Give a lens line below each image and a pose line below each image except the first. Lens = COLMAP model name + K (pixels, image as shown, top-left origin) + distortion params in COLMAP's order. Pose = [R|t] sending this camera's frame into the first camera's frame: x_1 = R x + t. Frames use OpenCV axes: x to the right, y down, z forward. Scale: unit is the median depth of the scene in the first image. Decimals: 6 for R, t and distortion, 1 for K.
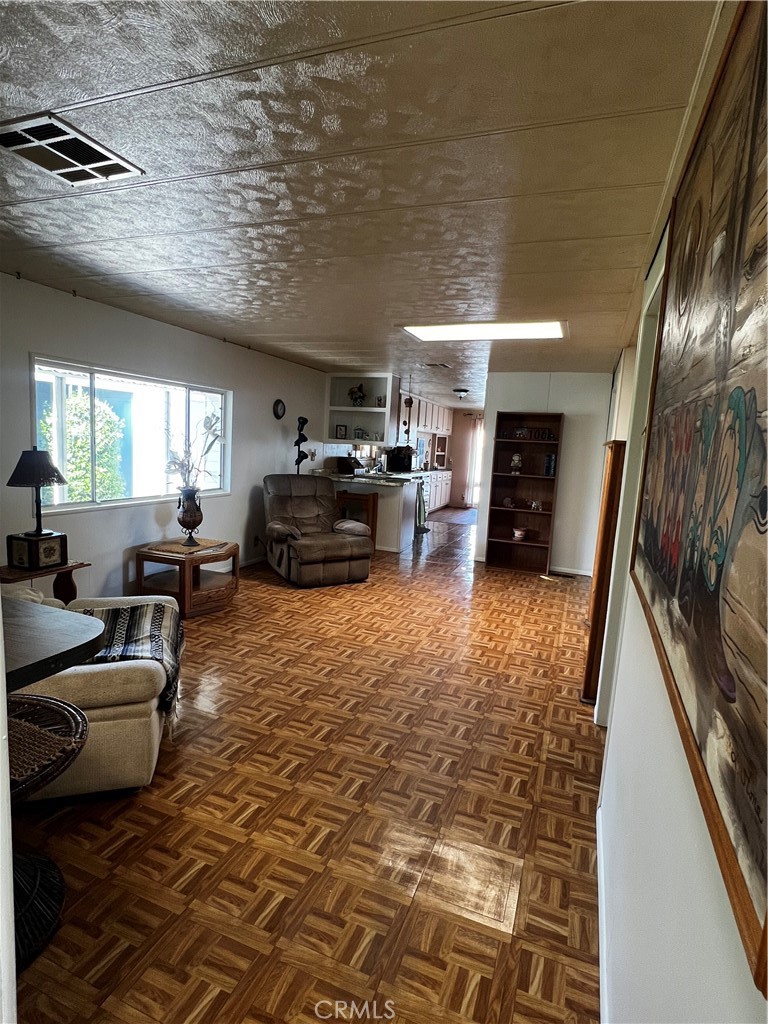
lens RADIAL K [[524.5, 0, 384.0], [0, 524.5, 512.0], [0, 0, 1]] dist [0.002779, 0.000459]
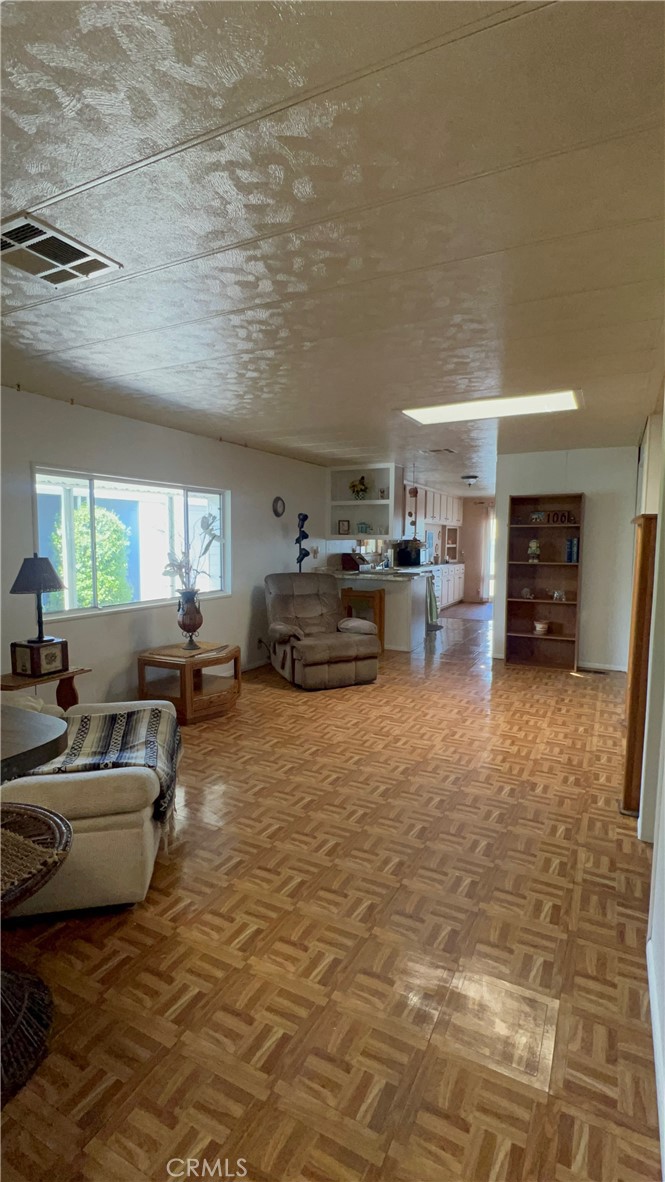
lens RADIAL K [[544.7, 0, 335.4], [0, 544.7, 590.6], [0, 0, 1]] dist [0.000301, 0.001134]
pose [[0.993164, -0.040682, -0.109406, 0.019064], [0.036168, 0.998423, -0.042928, 0.013792], [0.110979, 0.038678, 0.993070, 0.035309]]
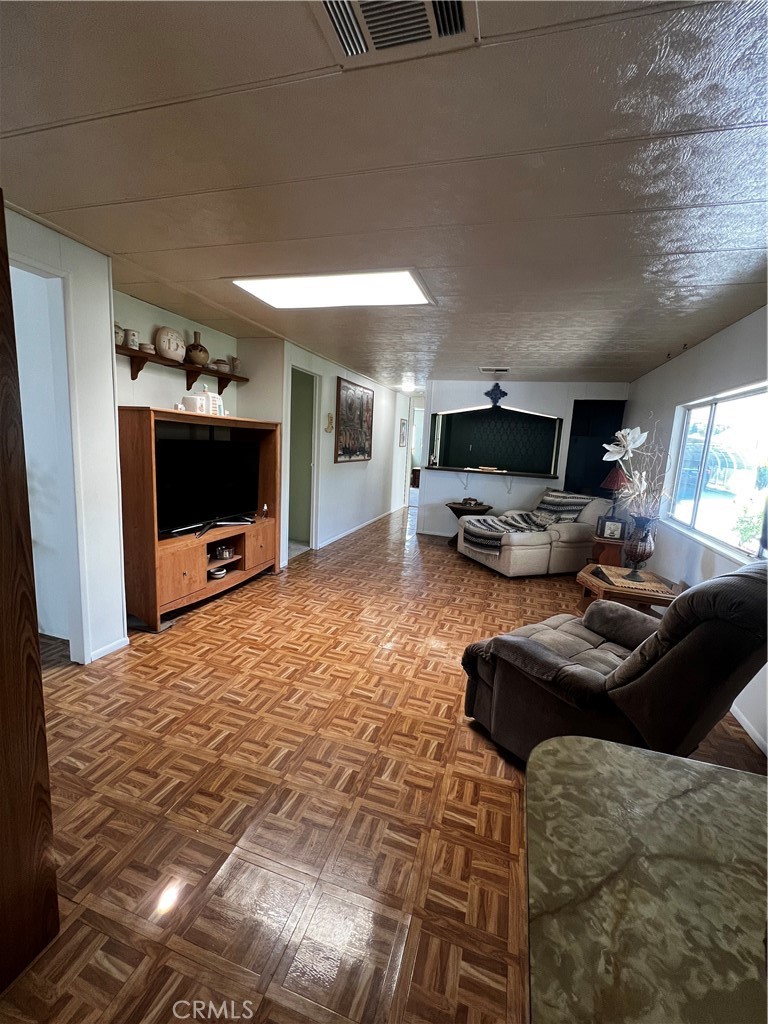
lens RADIAL K [[423.4, 0, 384.0], [0, 423.4, 512.0], [0, 0, 1]] dist [0.000918, -0.000016]
pose [[-0.991039, -0.101820, -0.086459, 0.201823], [-0.122735, 0.949552, 0.288595, -0.324555], [0.052712, 0.296620, -0.953540, 2.637668]]
